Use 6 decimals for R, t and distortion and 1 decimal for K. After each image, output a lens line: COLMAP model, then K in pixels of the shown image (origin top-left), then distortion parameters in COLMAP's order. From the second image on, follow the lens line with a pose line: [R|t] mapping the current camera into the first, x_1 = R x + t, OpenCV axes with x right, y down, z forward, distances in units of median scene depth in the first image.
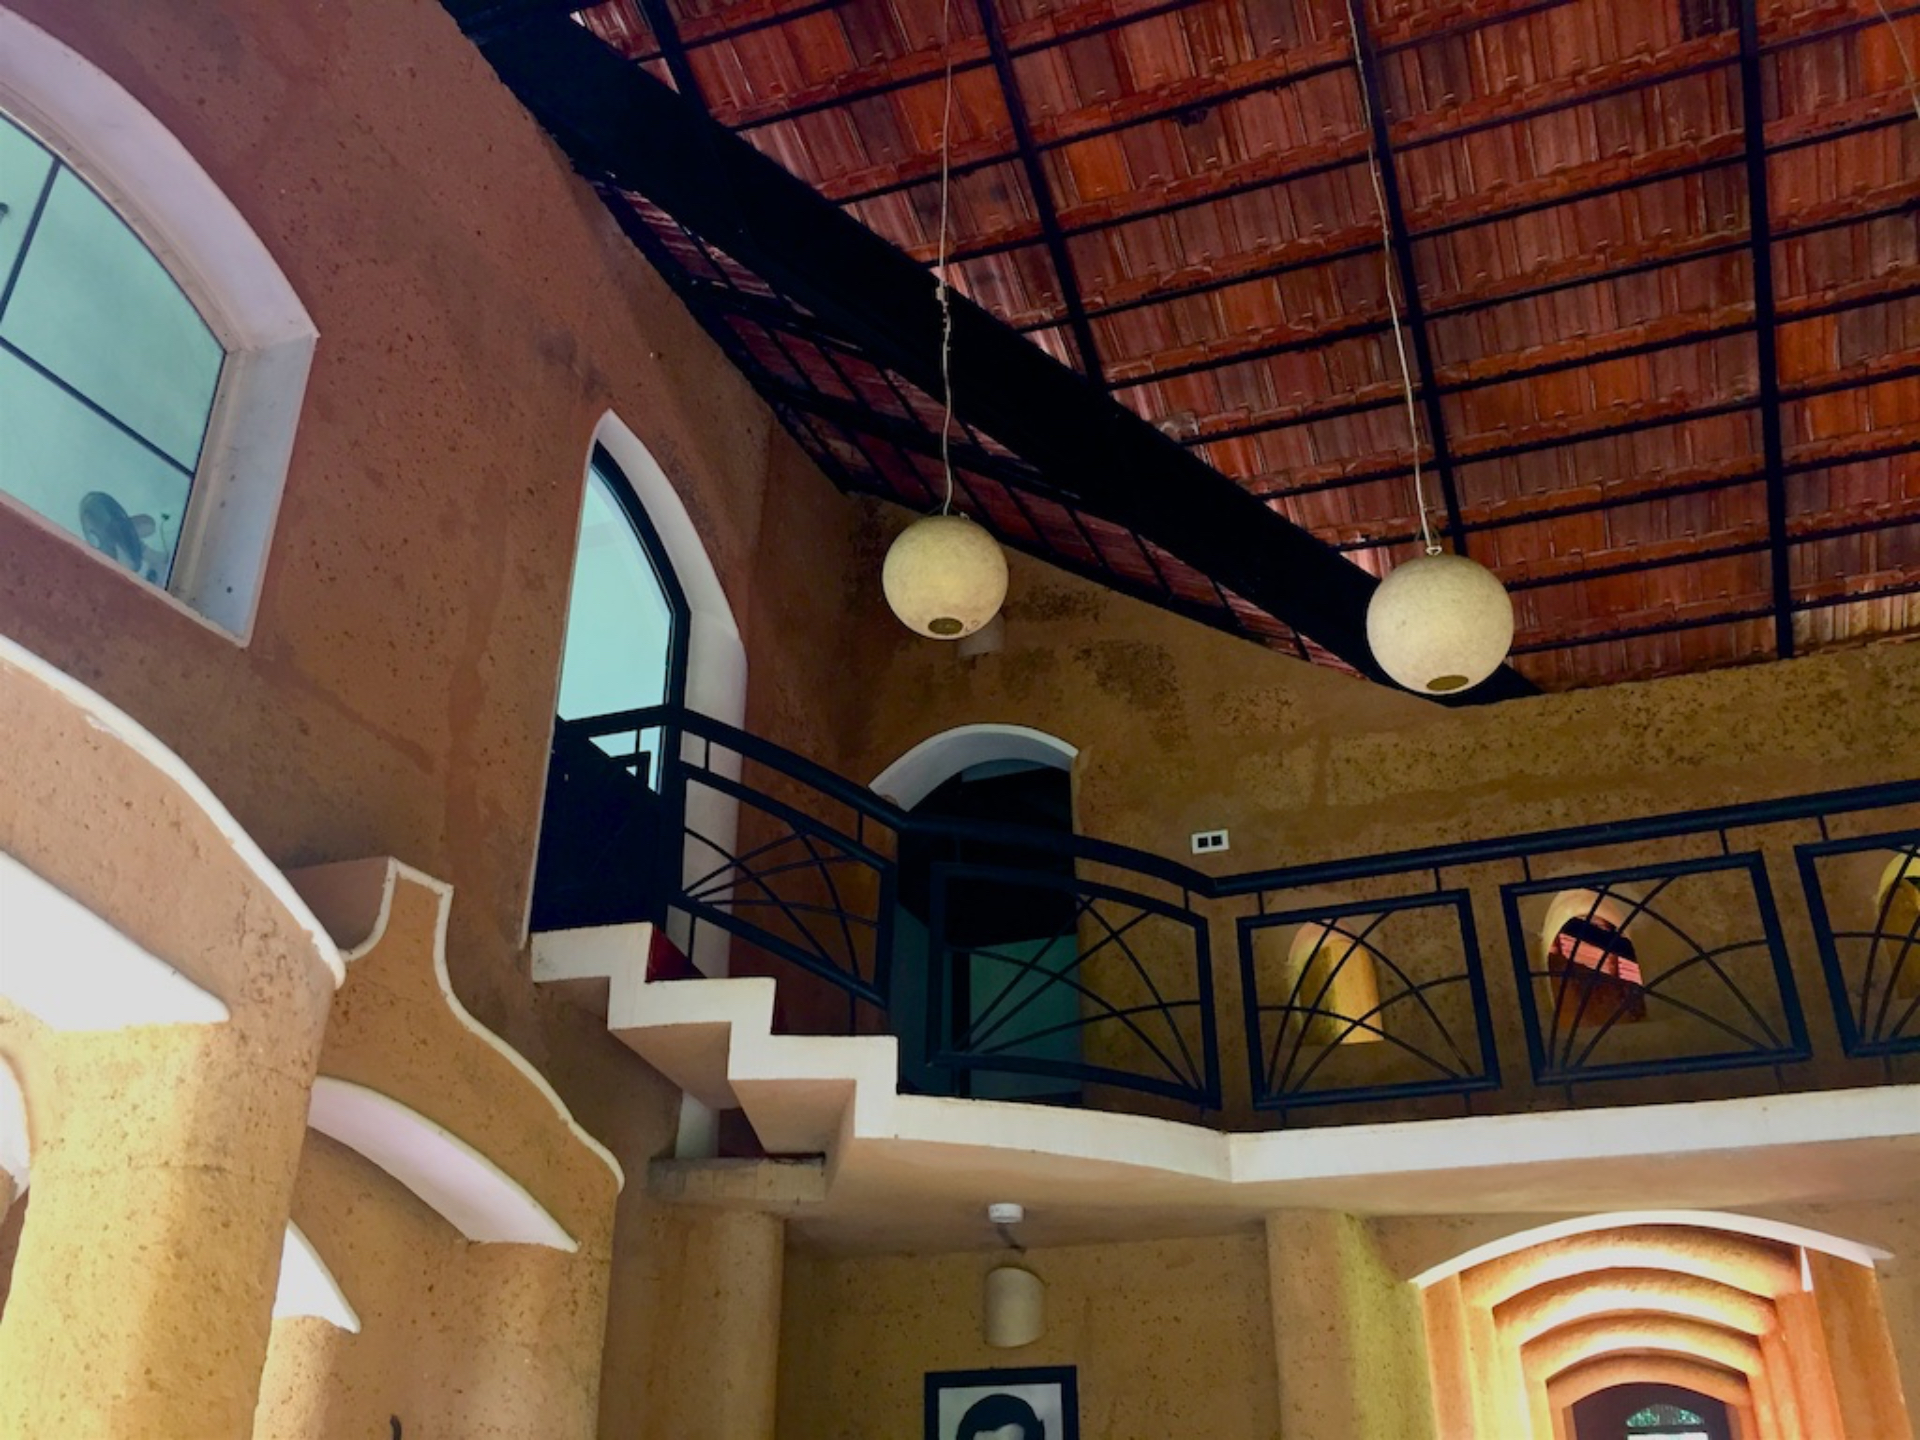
lens RADIAL K [[1643.4, 0, 960.0], [0, 1643.4, 720.0], [0, 0, 1]] dist [0.076212, -0.106837]
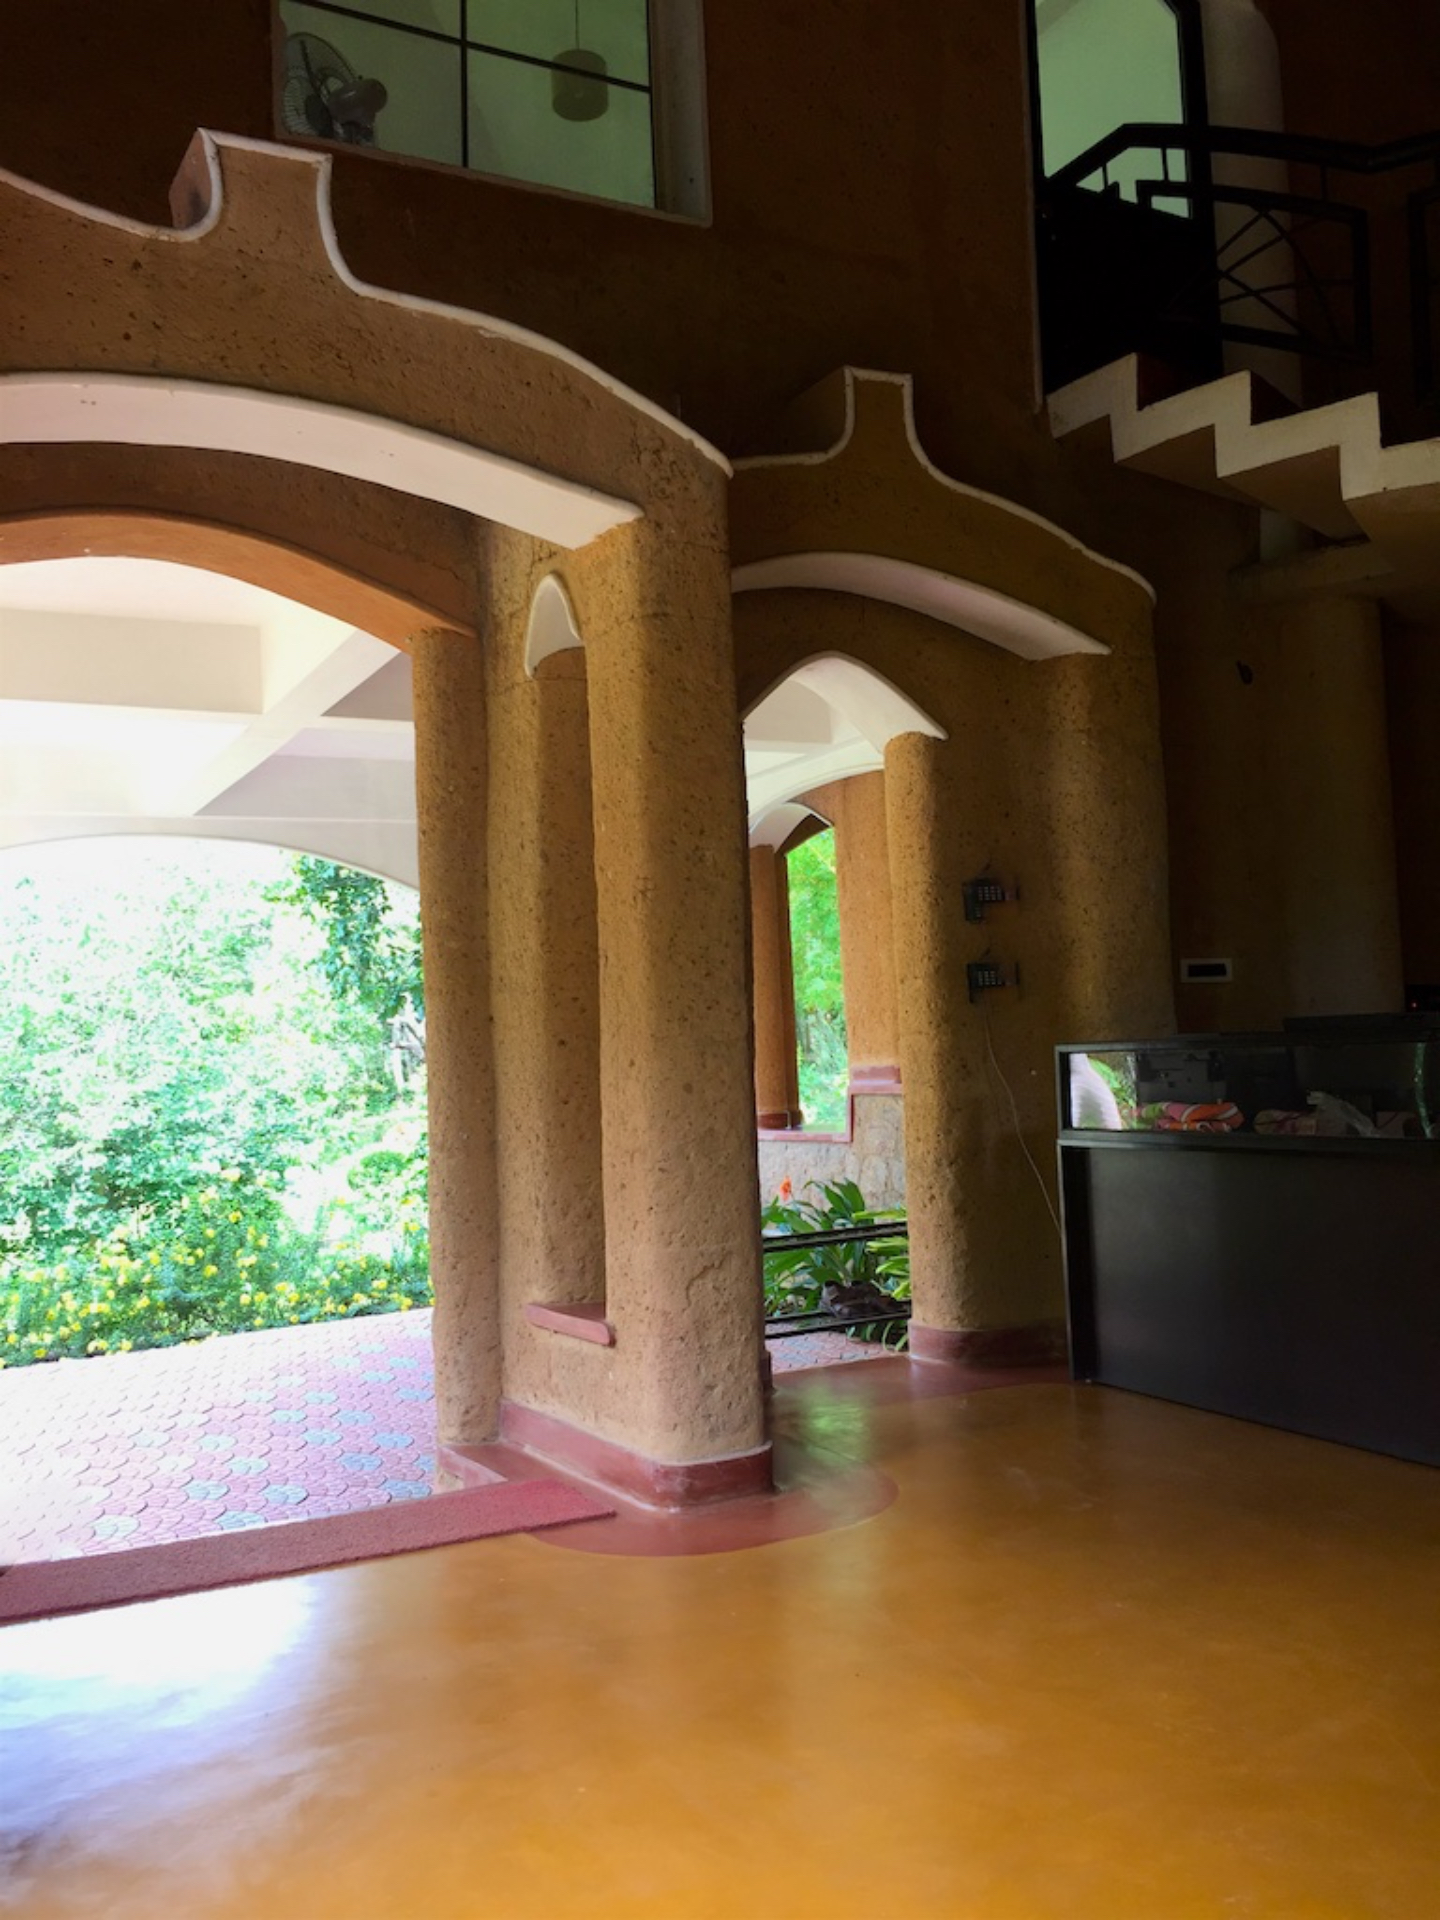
lens RADIAL K [[1644.9, 0, 720.0], [0, 1644.9, 960.0], [0, 0, 1]] dist [0.068248, -0.079071]
pose [[0.759079, -0.068091, -0.647428, 0.266725], [0.332505, 0.895559, 0.295660, 0.065471], [0.559678, -0.439702, 0.702441, -0.070335]]
